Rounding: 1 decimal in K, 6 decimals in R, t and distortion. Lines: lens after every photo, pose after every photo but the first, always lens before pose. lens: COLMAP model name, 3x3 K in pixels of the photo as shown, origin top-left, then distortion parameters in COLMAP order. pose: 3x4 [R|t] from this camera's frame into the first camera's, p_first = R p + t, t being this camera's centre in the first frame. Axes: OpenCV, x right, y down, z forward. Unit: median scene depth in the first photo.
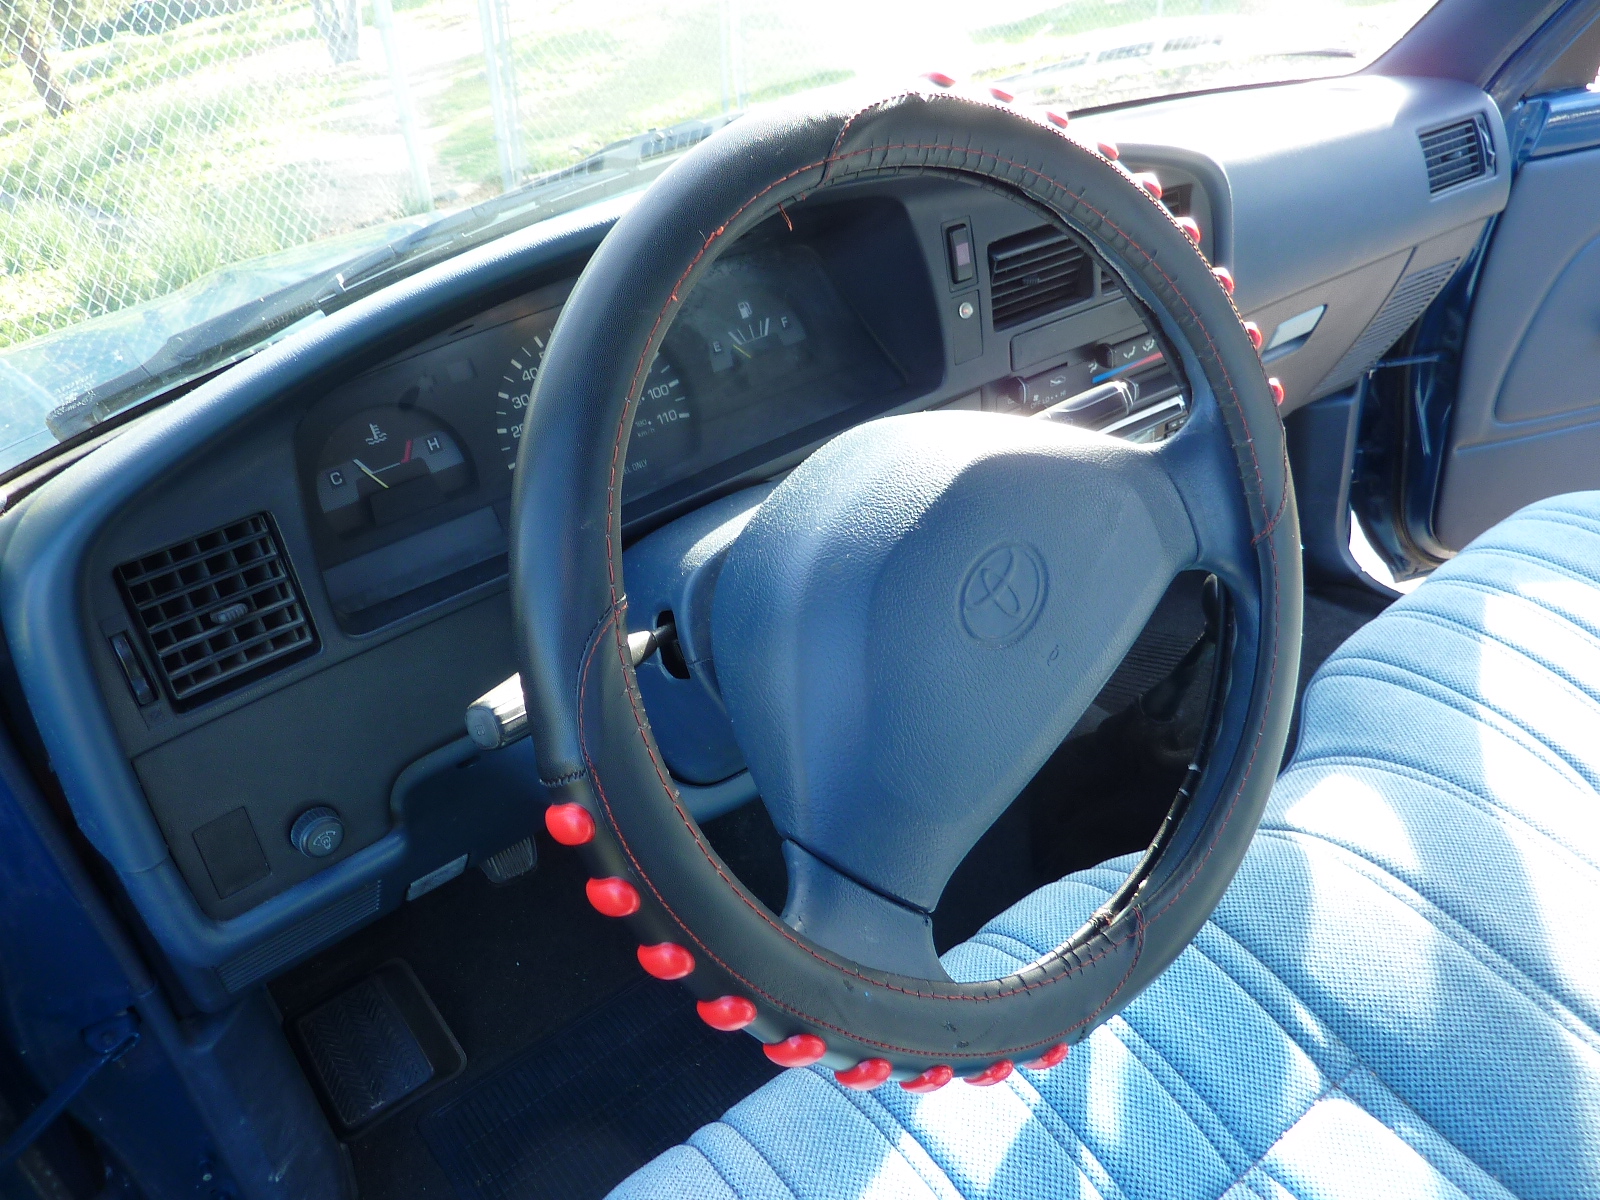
lens RADIAL K [[1180.7, 0, 800.0], [0, 1180.7, 600.0], [0, 0, 1]] dist [-0.032458, -0.005224]
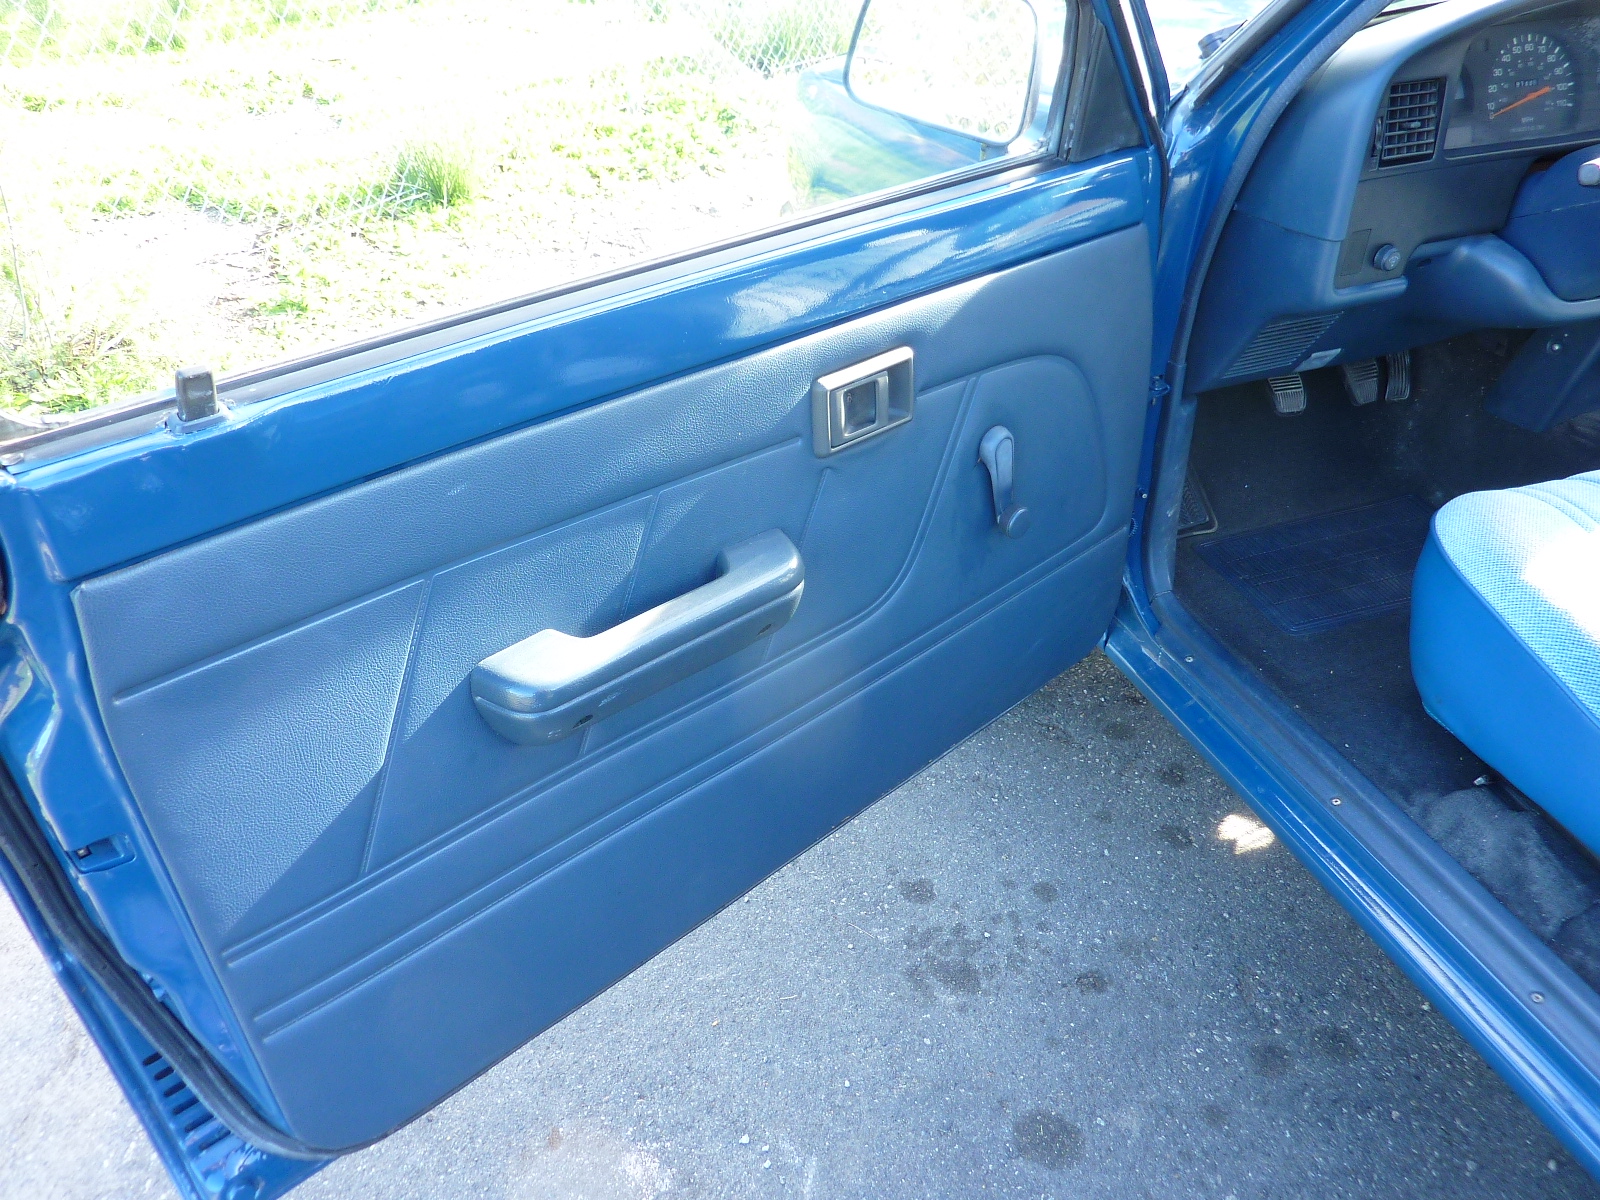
lens RADIAL K [[1180.7, 0, 800.0], [0, 1180.7, 600.0], [0, 0, 1]] dist [-0.032458, -0.005224]
pose [[0.936997, 0.250912, -0.243064, -0.547196], [-0.223535, 0.965331, 0.134789, 0.543231], [0.268458, -0.071963, 0.960600, -0.910410]]
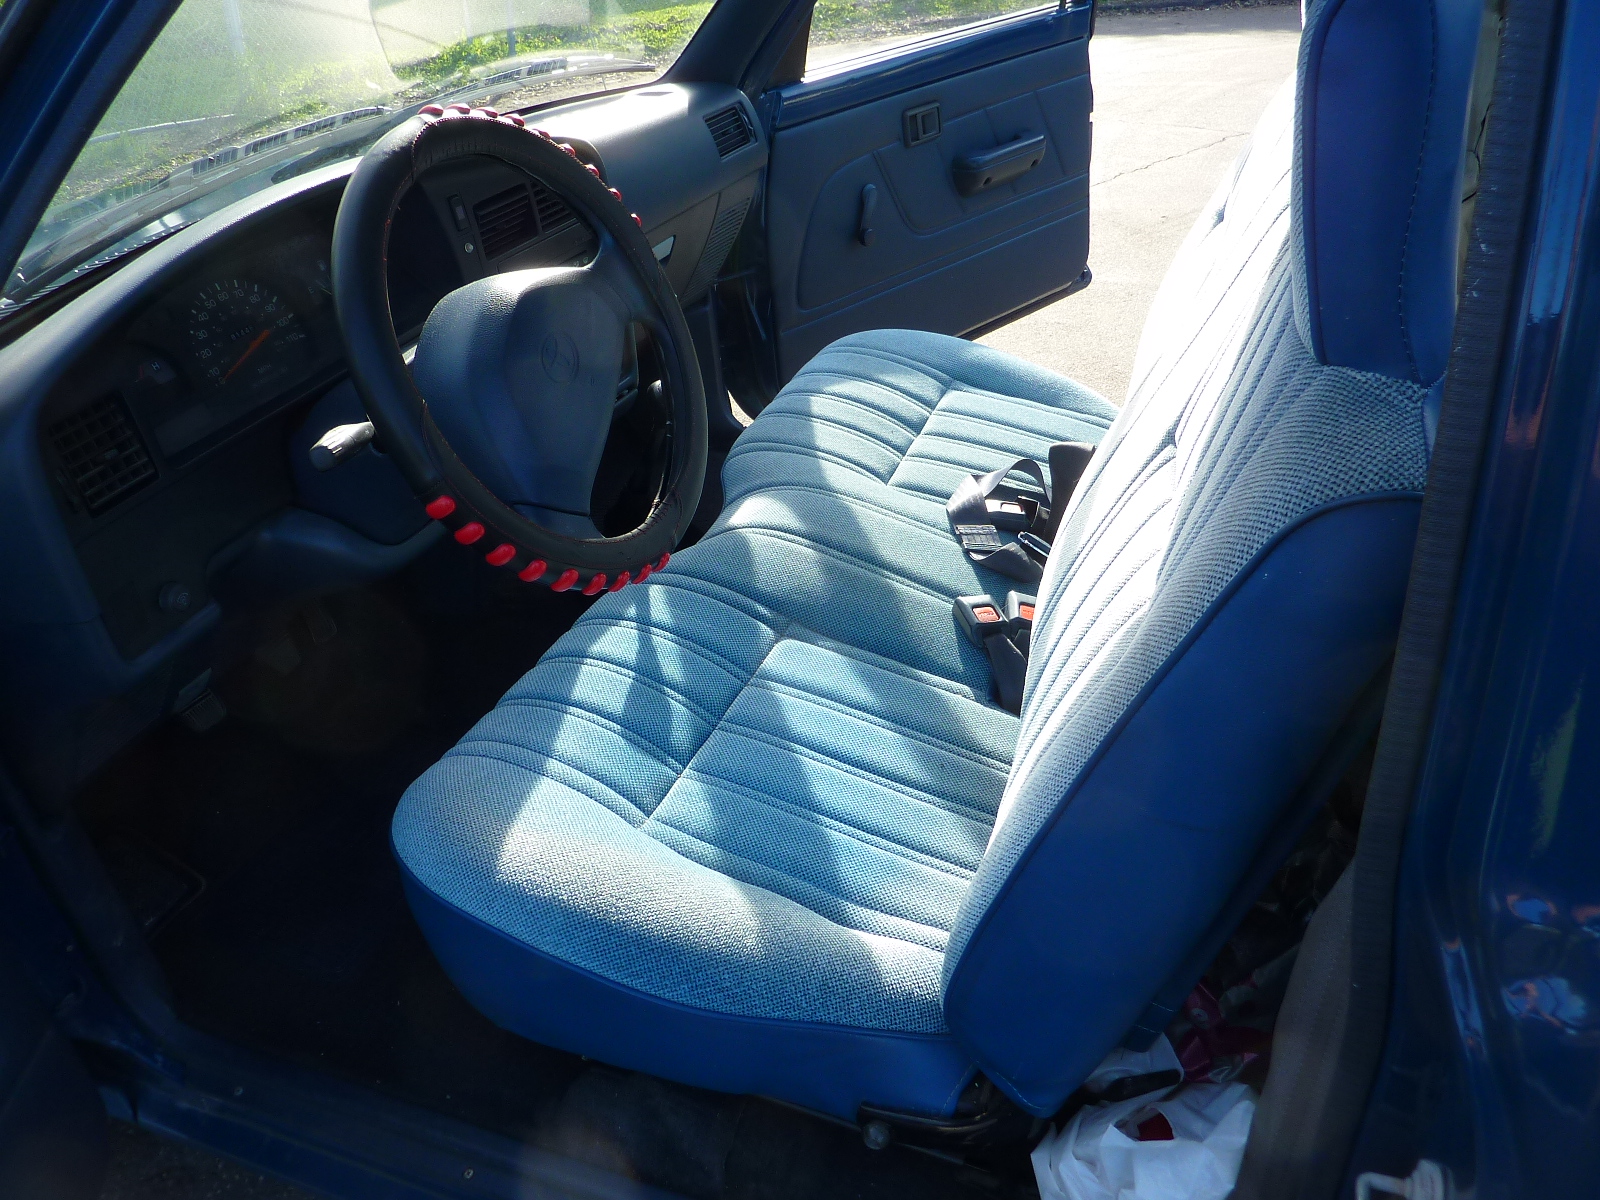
lens RADIAL K [[1180.7, 0, 800.0], [0, 1180.7, 600.0], [0, 0, 1]] dist [-0.032458, -0.005224]
pose [[0.865028, -0.234866, 0.443357, -0.291432], [0.236196, 0.970251, 0.053145, 0.241788], [-0.442649, 0.058747, 0.894768, -0.603646]]
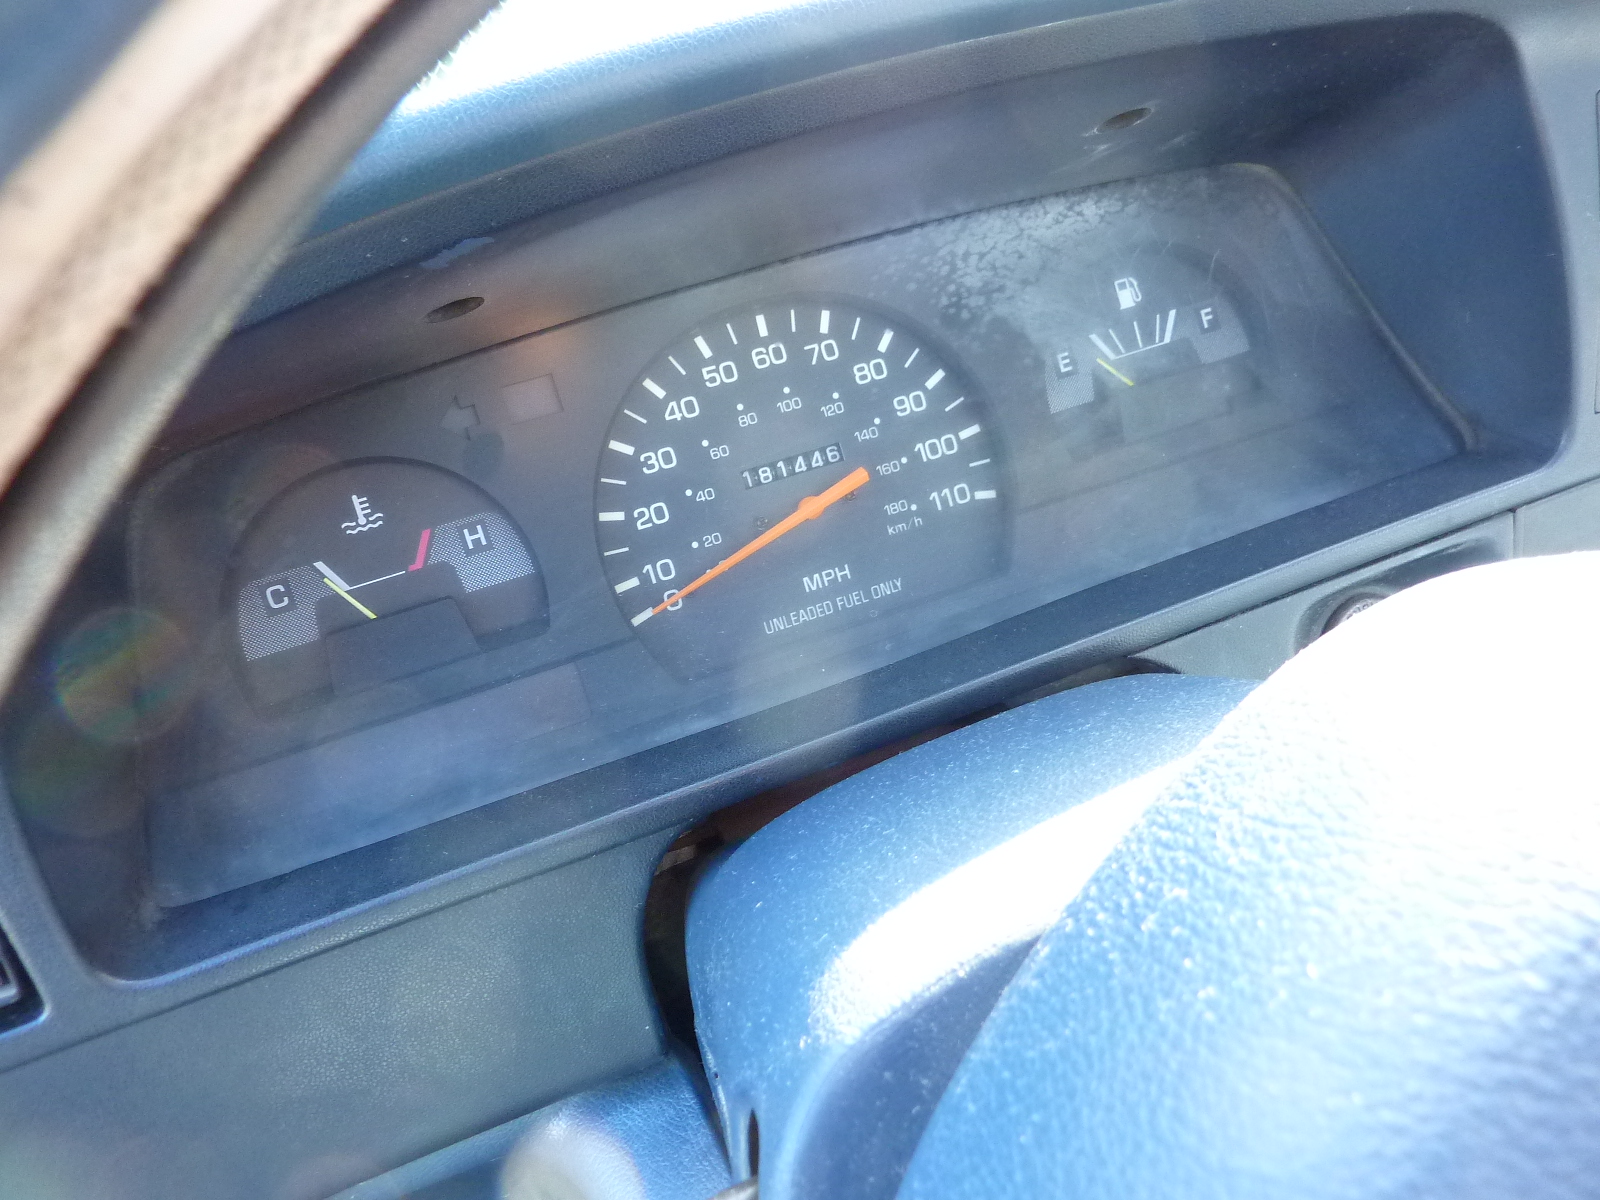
lens RADIAL K [[1179.8, 0, 800.0], [0, 1179.8, 600.0], [0, 0, 1]] dist [-0.027889, 0.001994]
pose [[0.939114, 0.075517, -0.335204, 0.001058], [-0.084573, 0.996339, -0.012481, -0.097948], [0.333034, 0.040071, 0.942063, 0.493780]]
